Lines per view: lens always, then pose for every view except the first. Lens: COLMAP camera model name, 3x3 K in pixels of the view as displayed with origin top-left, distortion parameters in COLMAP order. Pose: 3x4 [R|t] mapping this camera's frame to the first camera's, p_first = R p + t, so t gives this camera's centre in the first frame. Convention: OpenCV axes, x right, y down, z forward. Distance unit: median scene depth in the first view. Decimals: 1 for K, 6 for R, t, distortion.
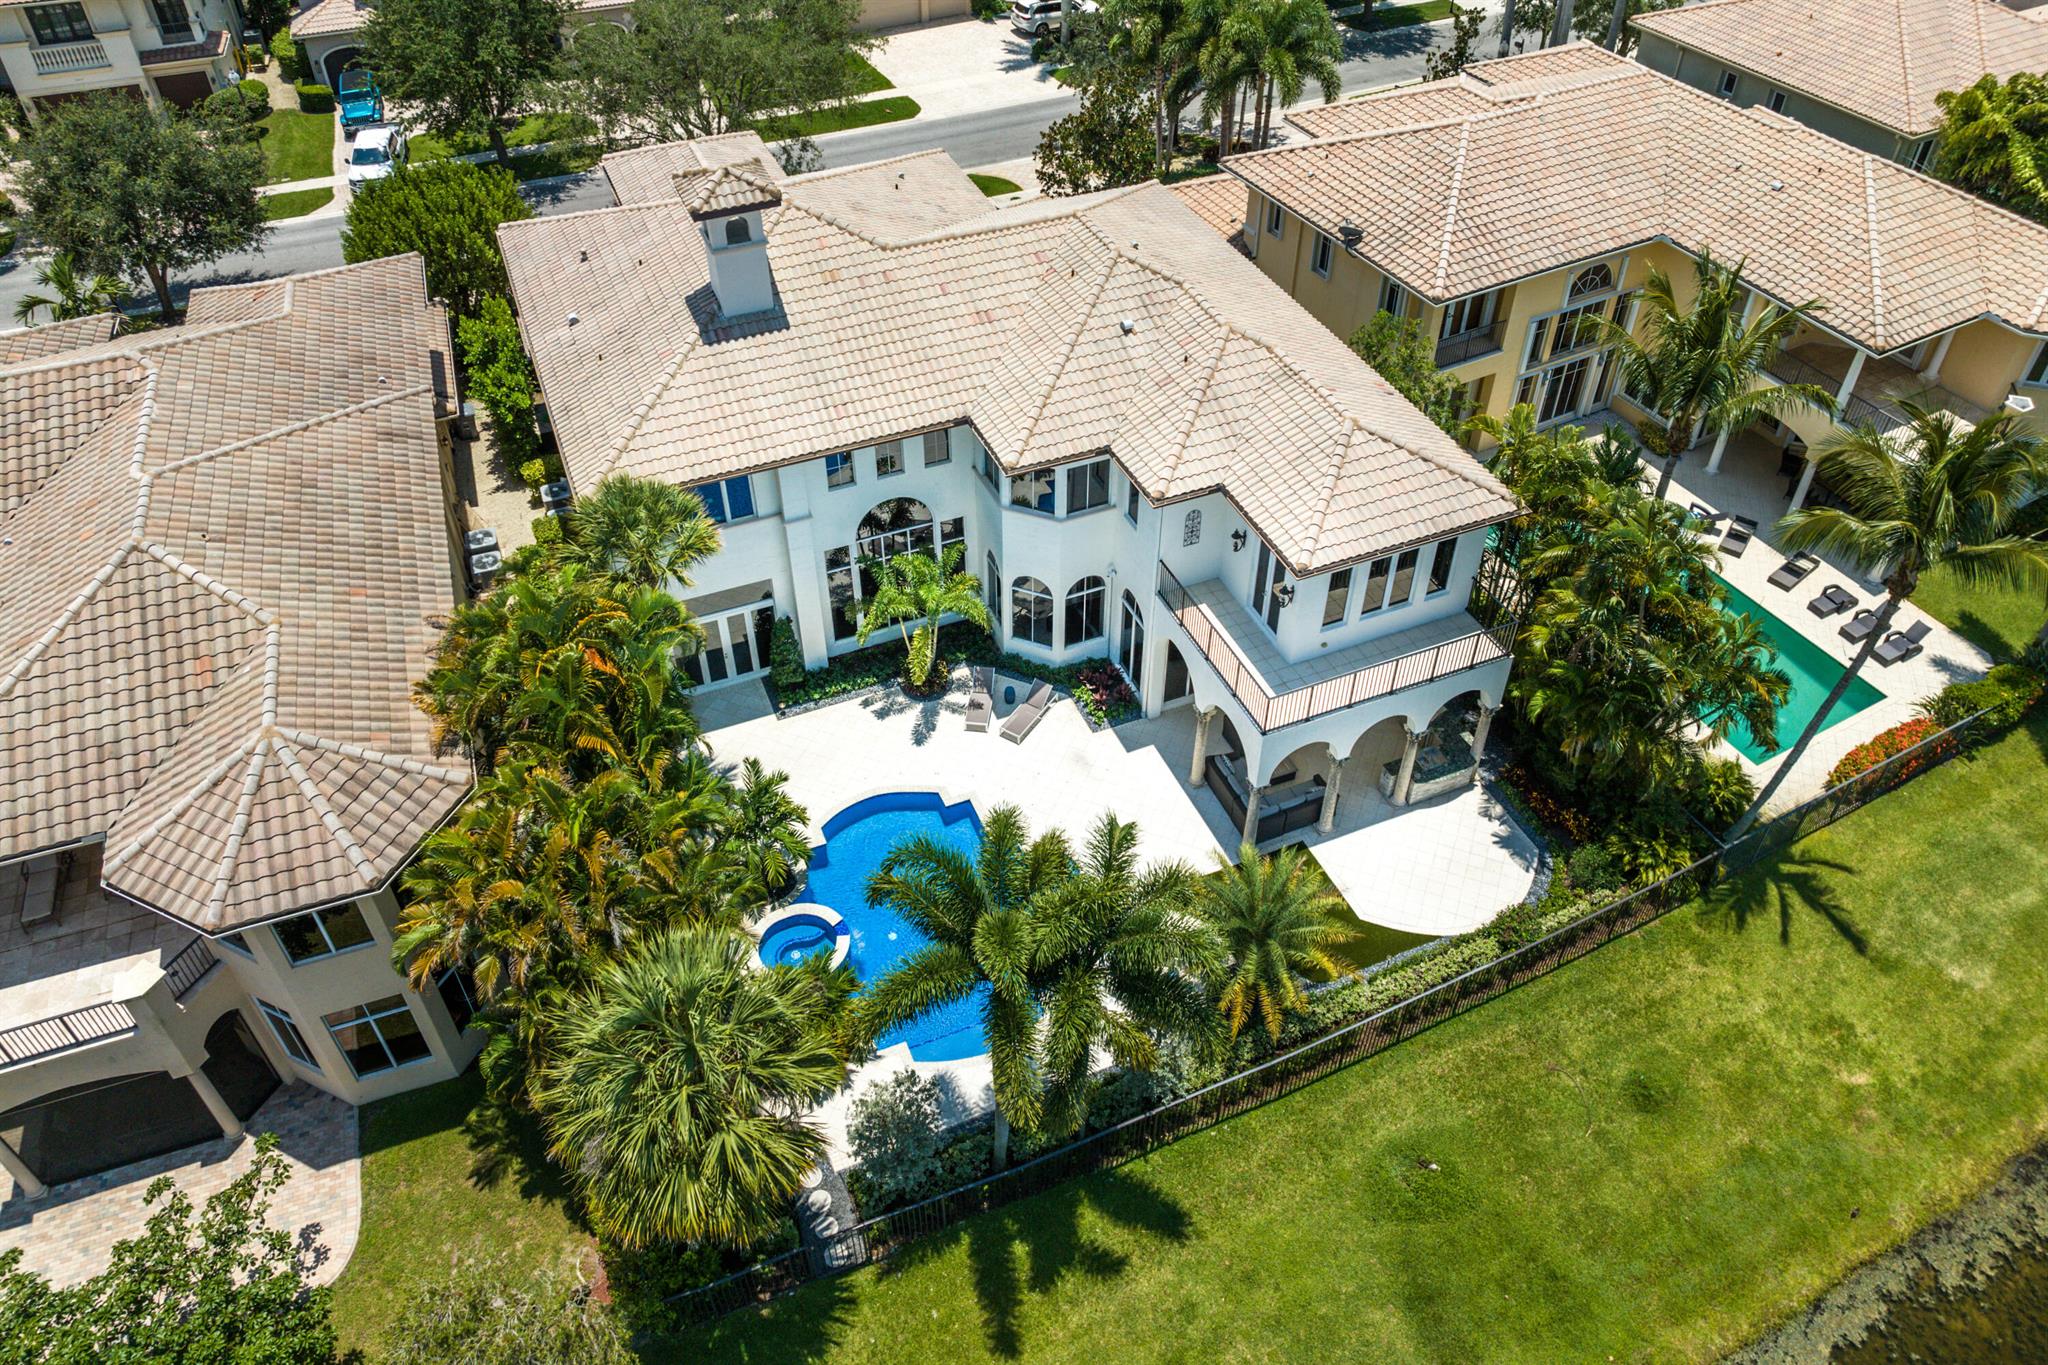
lens RADIAL K [[1381.1, 0, 1031.8], [0, 1381.1, 643.0], [0, 0, 1]] dist [-0.062297, 0.032645]
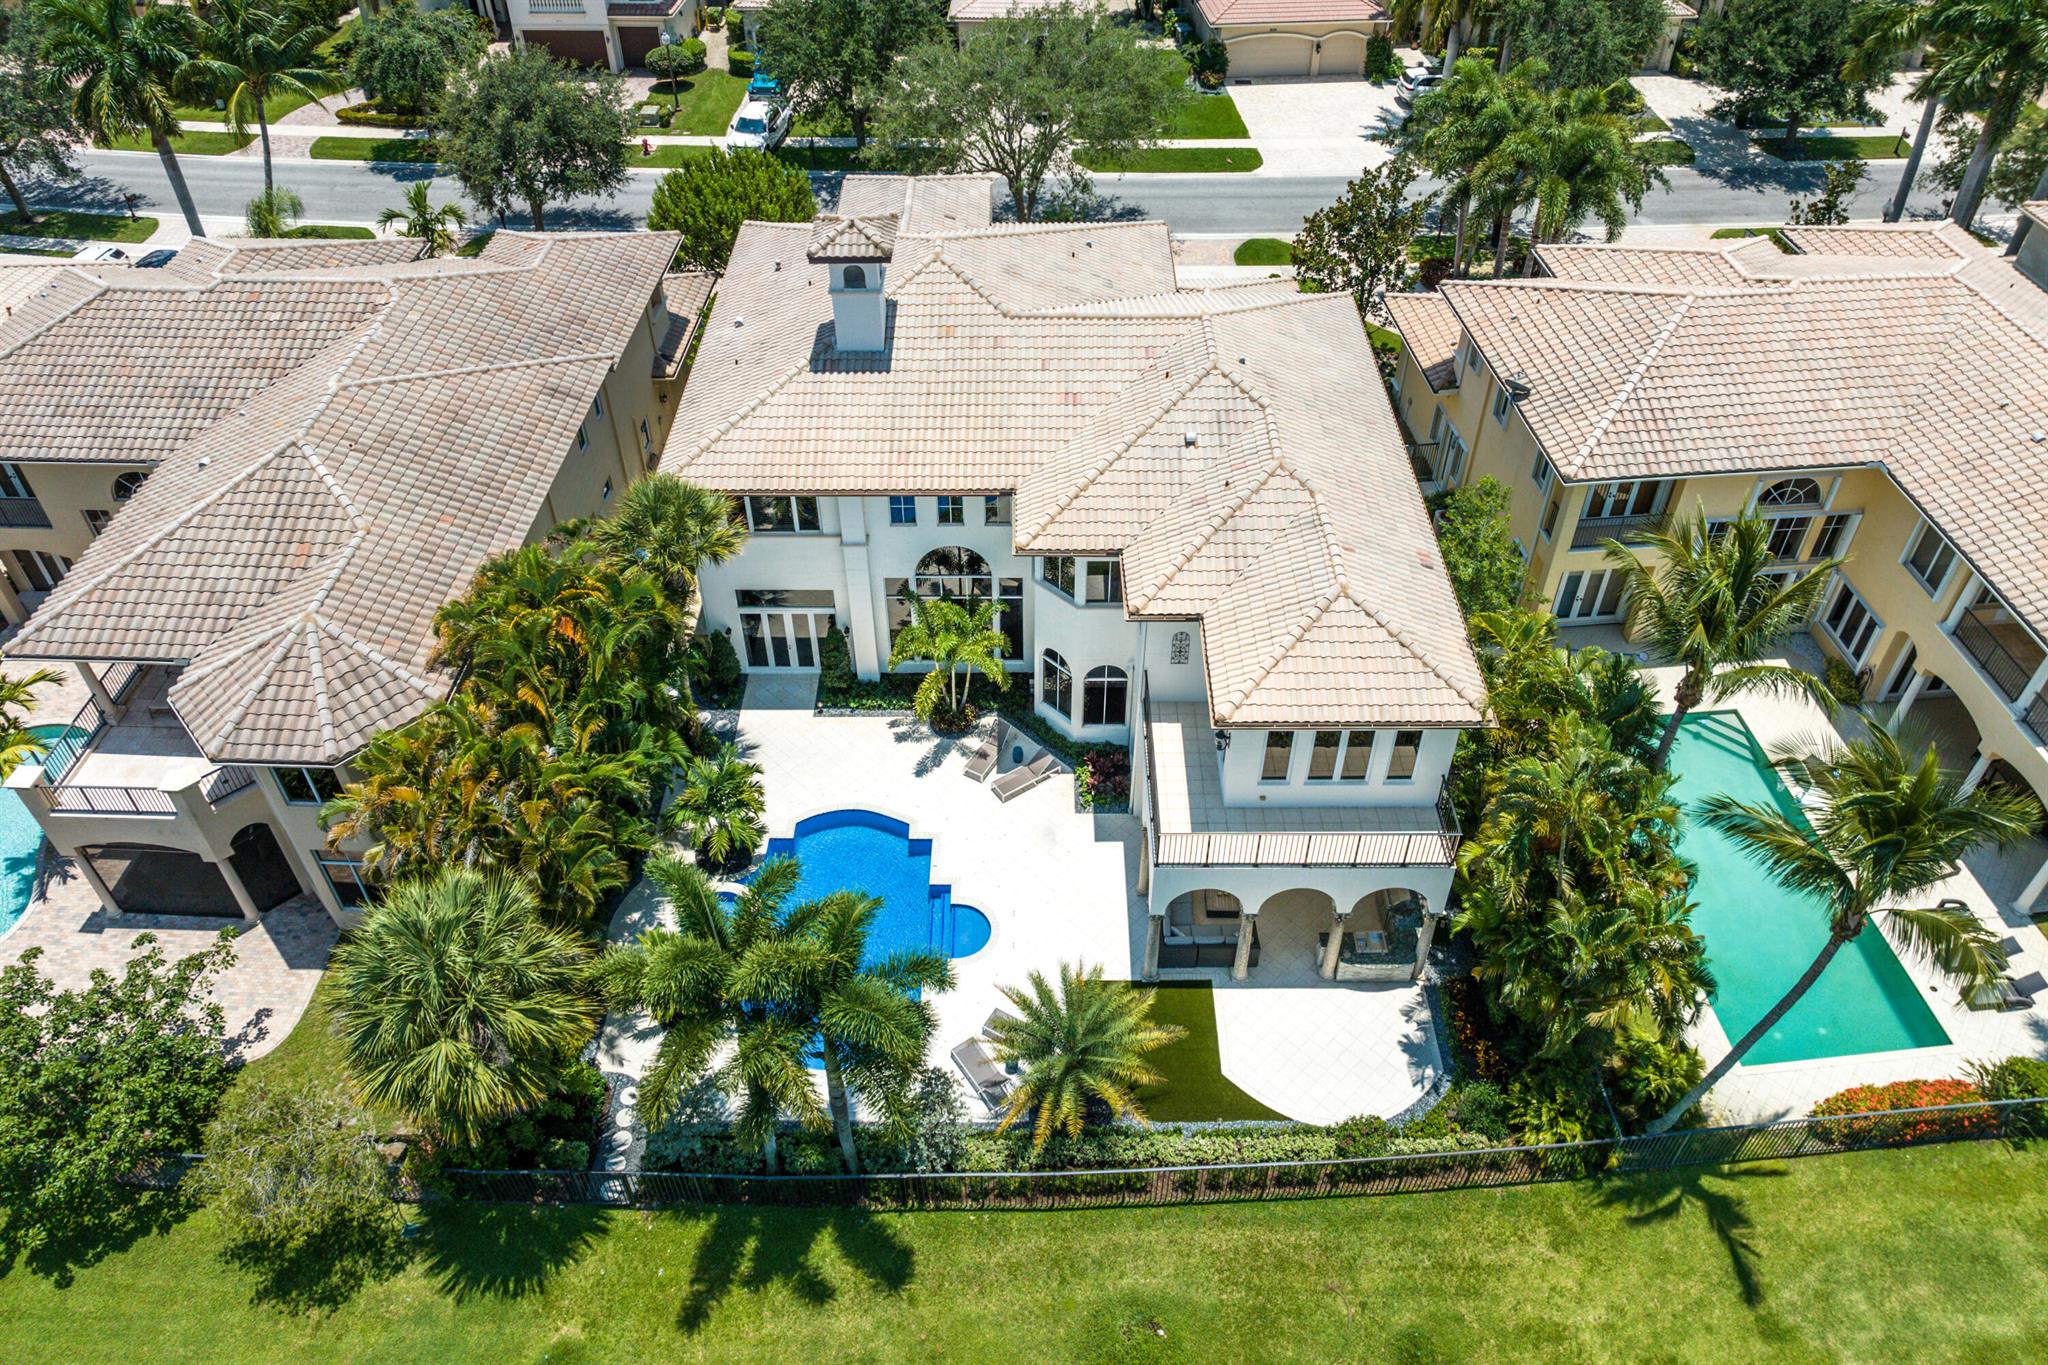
lens RADIAL K [[1381.1, 0, 1031.8], [0, 1381.1, 643.0], [0, 0, 1]] dist [-0.062297, 0.032645]
pose [[0.922723, 0.261263, -0.283416, 0.290676], [-0.260922, 0.964545, 0.039661, -0.095357], [0.283729, 0.037354, 0.958177, -0.000002]]
